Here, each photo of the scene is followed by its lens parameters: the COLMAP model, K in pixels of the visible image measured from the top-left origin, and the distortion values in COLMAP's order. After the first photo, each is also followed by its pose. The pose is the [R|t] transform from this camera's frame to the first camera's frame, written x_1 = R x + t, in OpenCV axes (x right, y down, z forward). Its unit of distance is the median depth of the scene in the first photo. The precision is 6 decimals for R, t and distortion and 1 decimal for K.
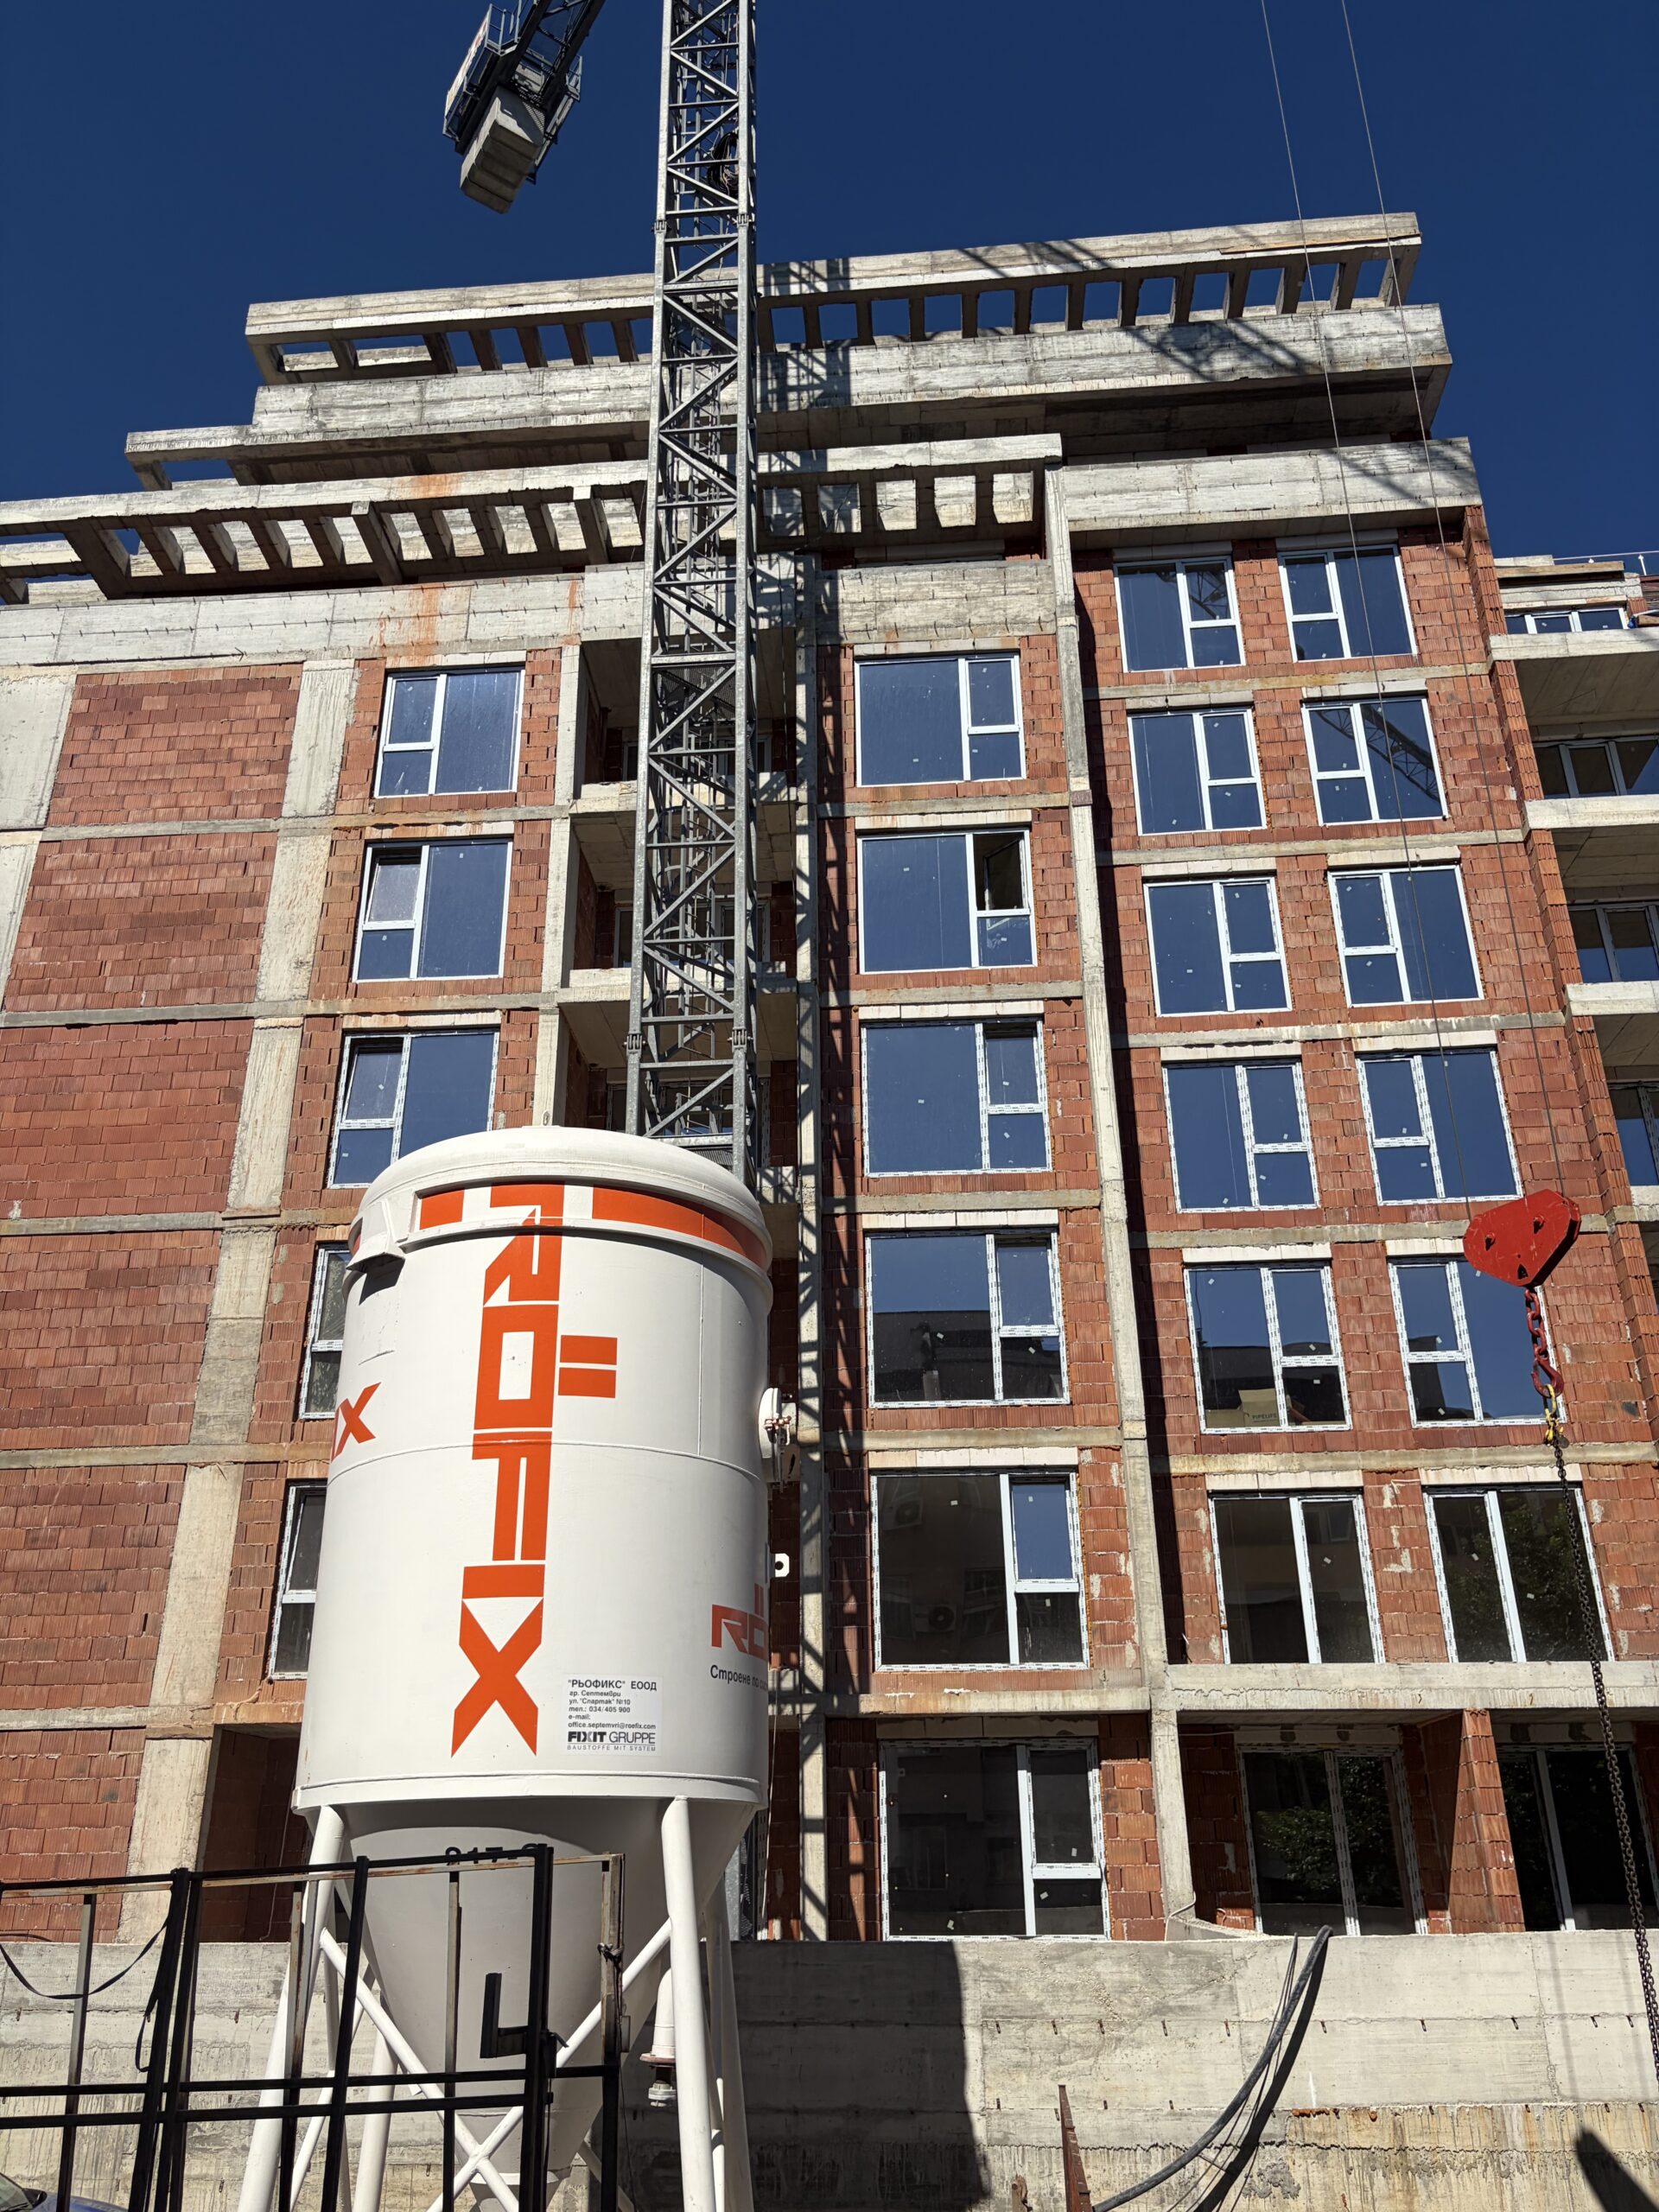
lens RADIAL K [[1673.7, 0, 844.8], [0, 1673.7, 1100.2], [0, 0, 1]] dist [0.042008, -0.048271]
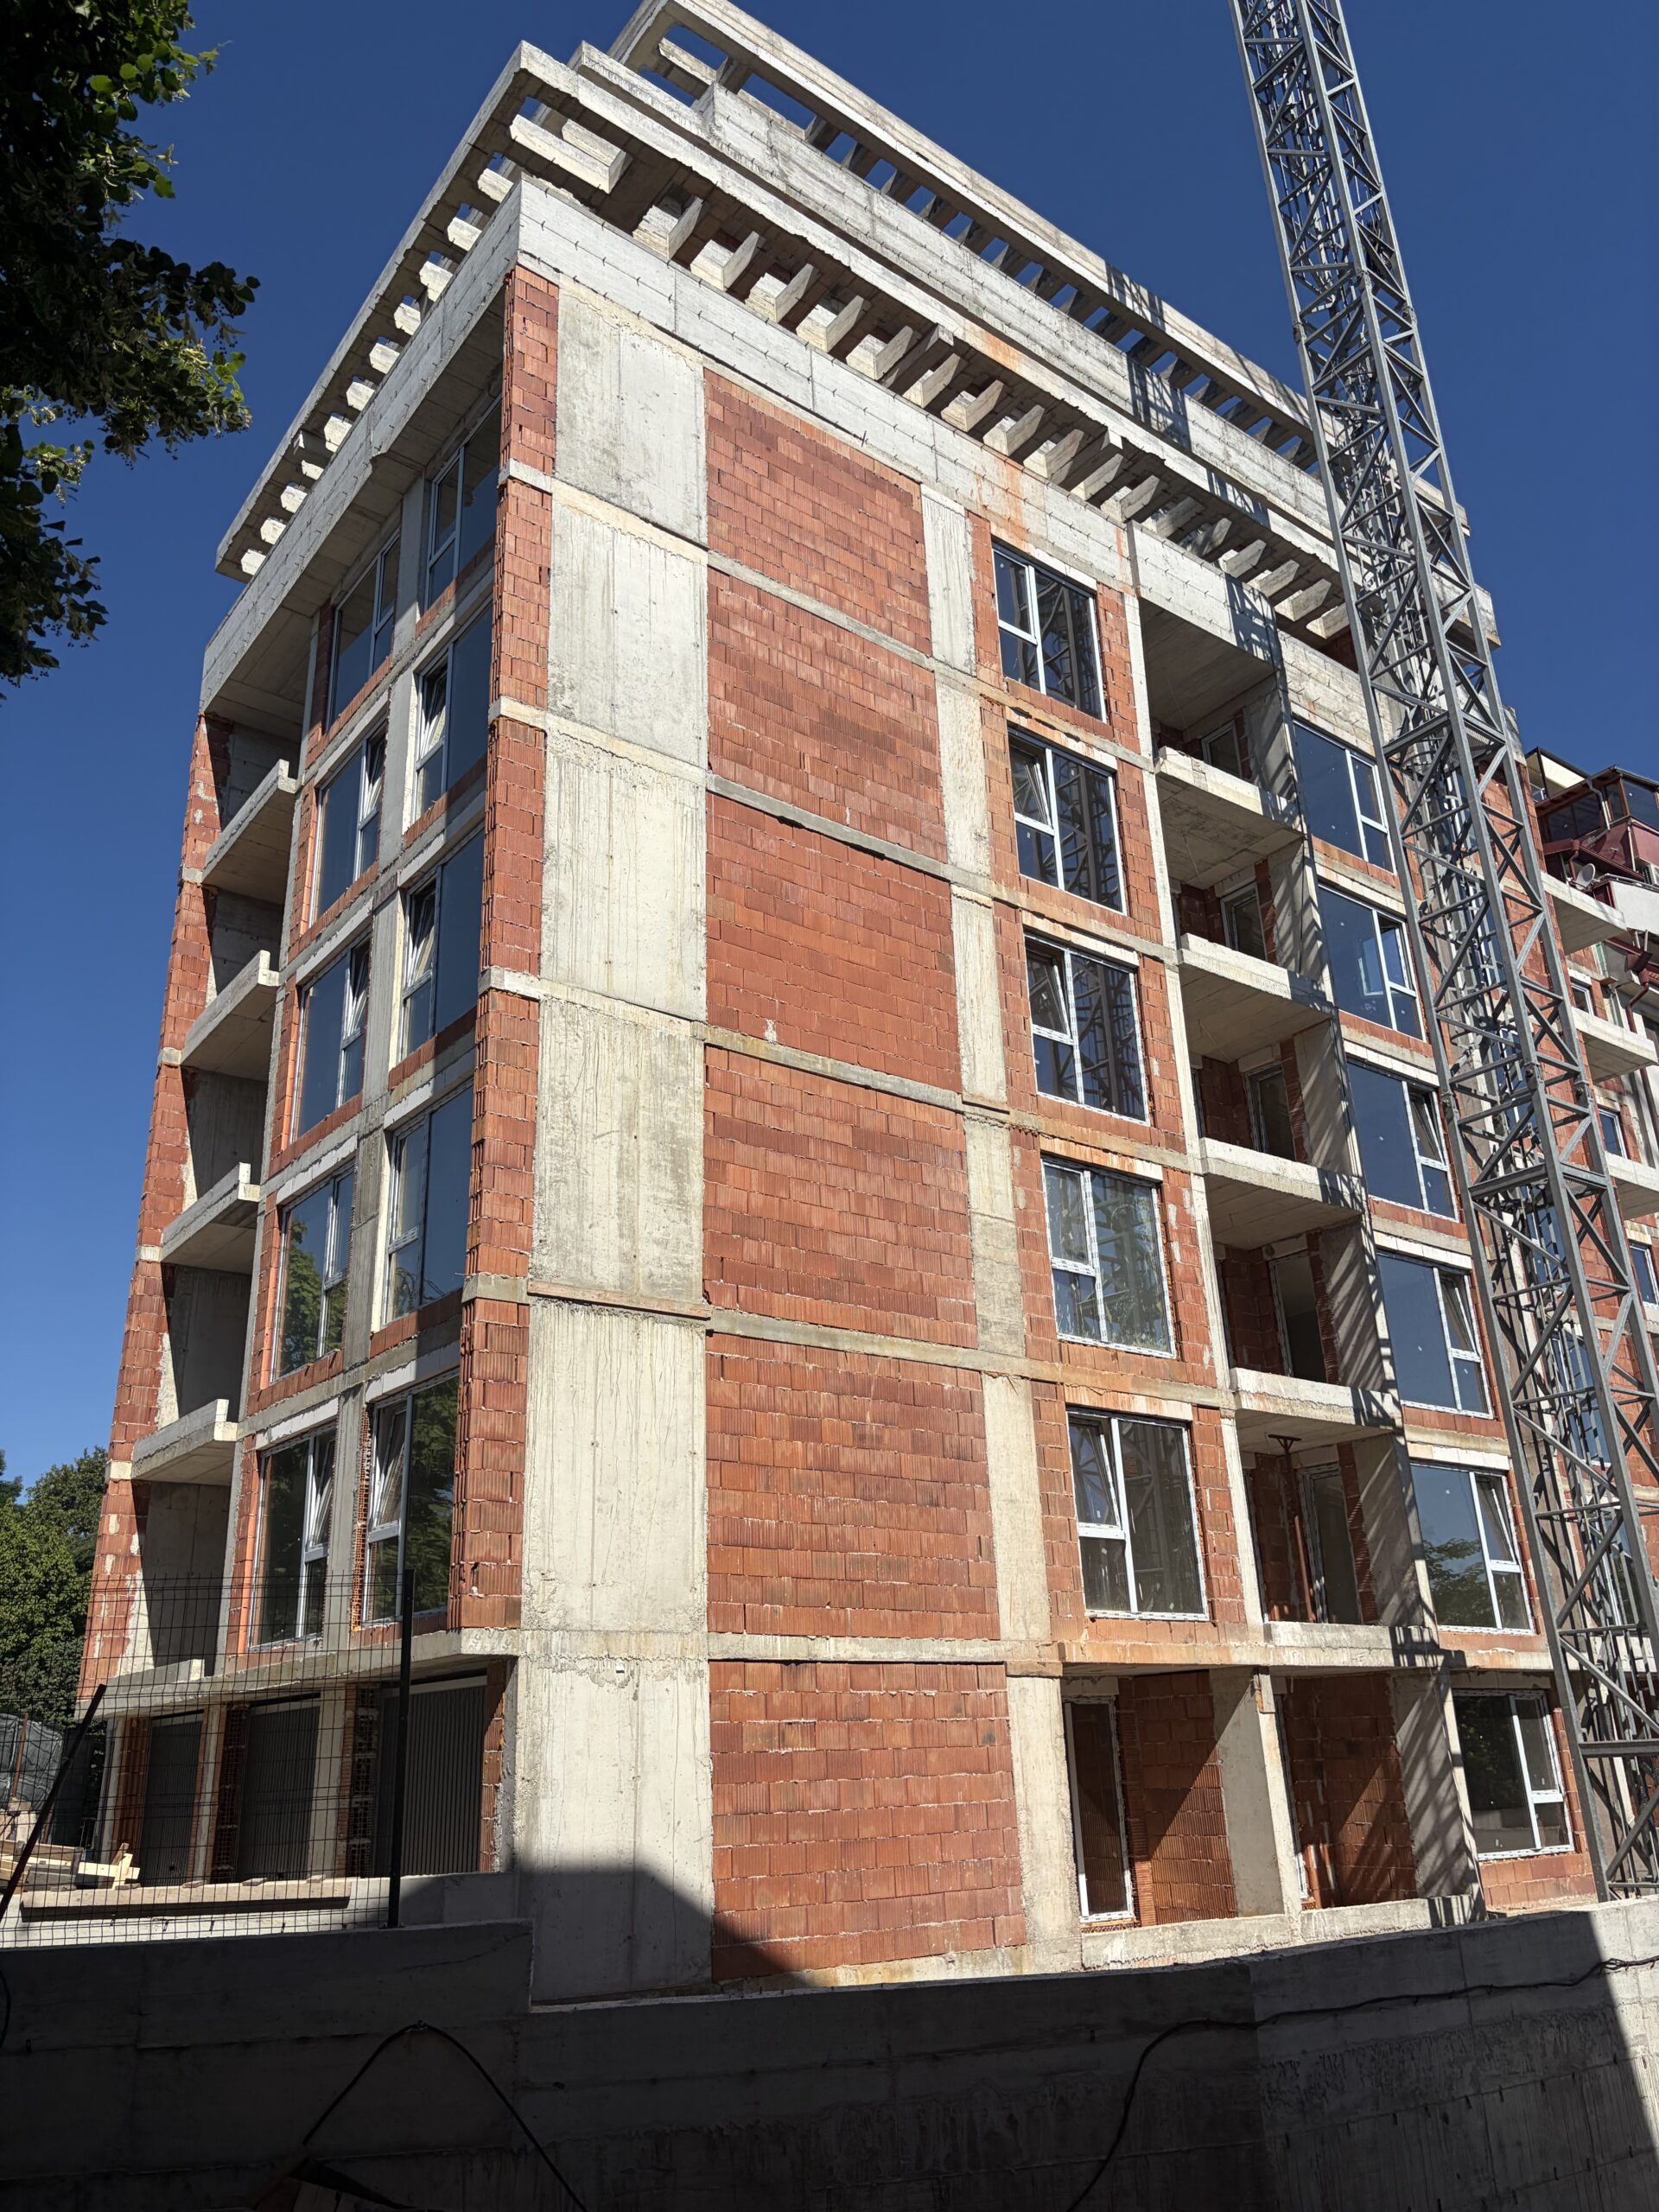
lens RADIAL K [[1673.7, 0, 836.5], [0, 1673.7, 1101.2], [0, 0, 1]] dist [0.042008, -0.048271]
pose [[0.744419, 0.230667, 0.626605, -0.994802], [-0.249948, 0.966470, -0.058836, 0.141772], [-0.619166, -0.112820, 0.777113, 0.353361]]
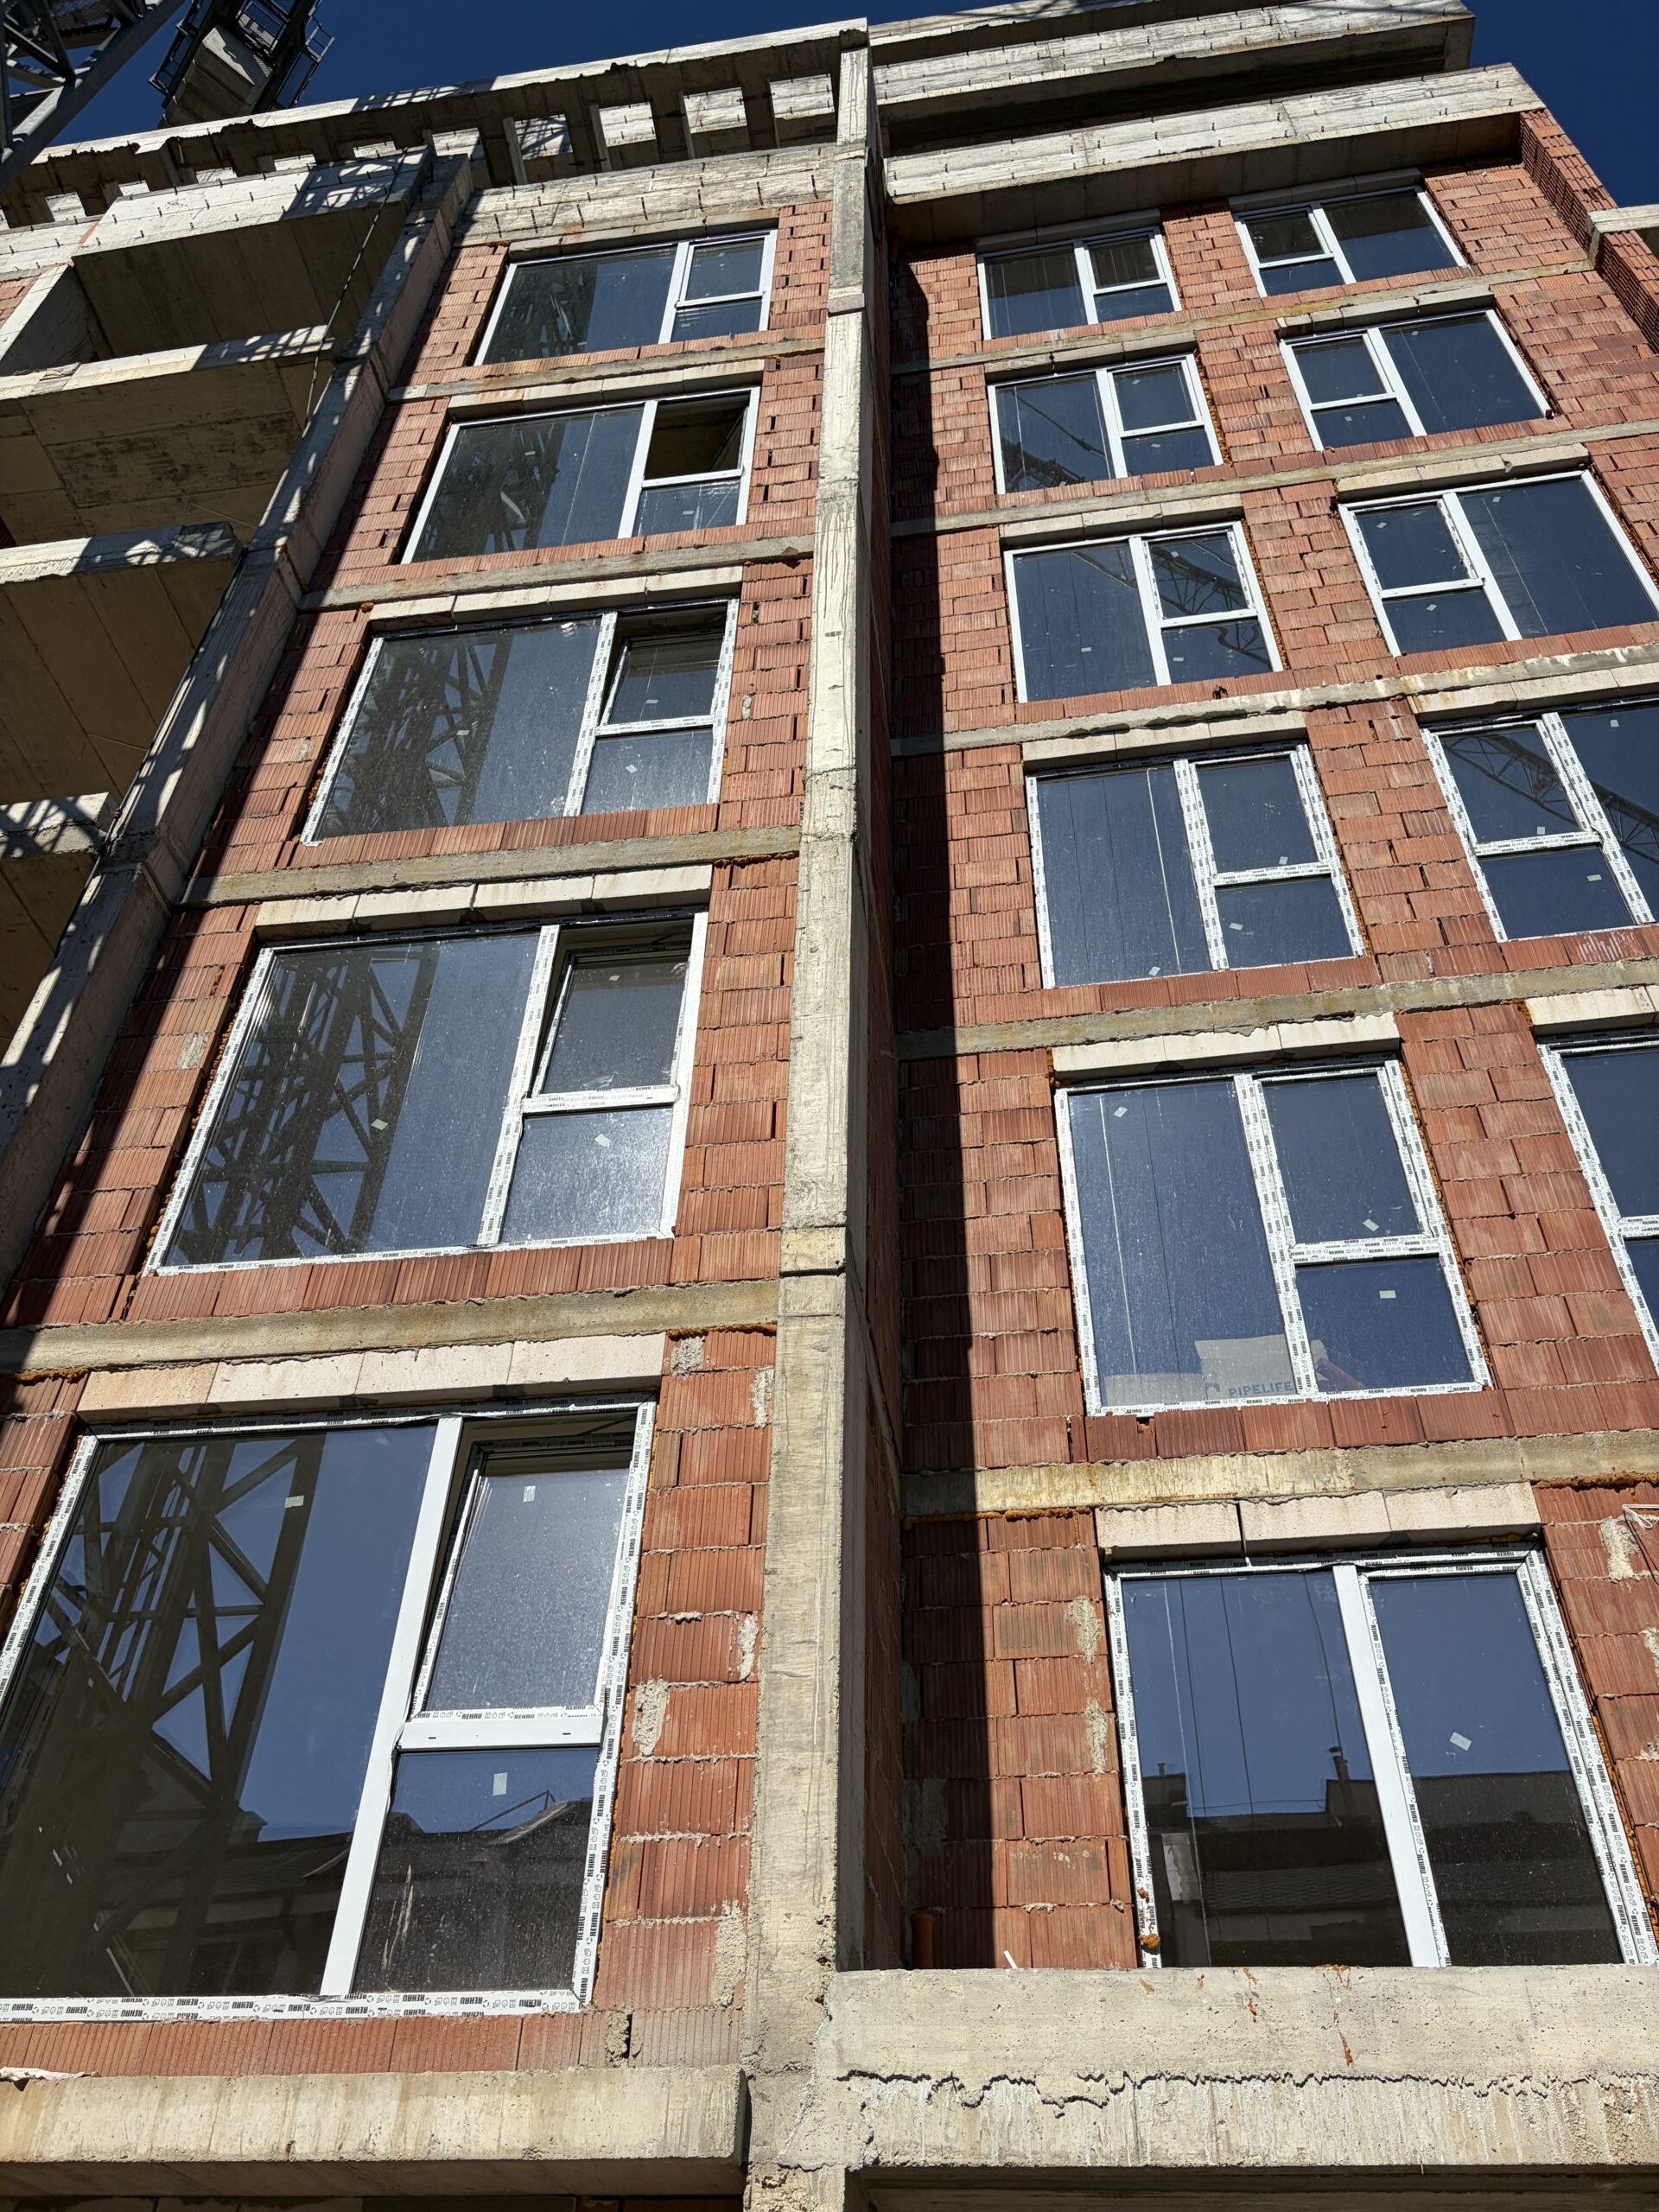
lens RADIAL K [[1673.7, 0, 836.2], [0, 1673.7, 1107.3], [0, 0, 1]] dist [0.042008, -0.048271]
pose [[0.997216, -0.024820, -0.070318, 0.186269], [0.002432, 0.953306, -0.301997, 0.249888], [0.074530, 0.300985, 0.950712, 0.621221]]
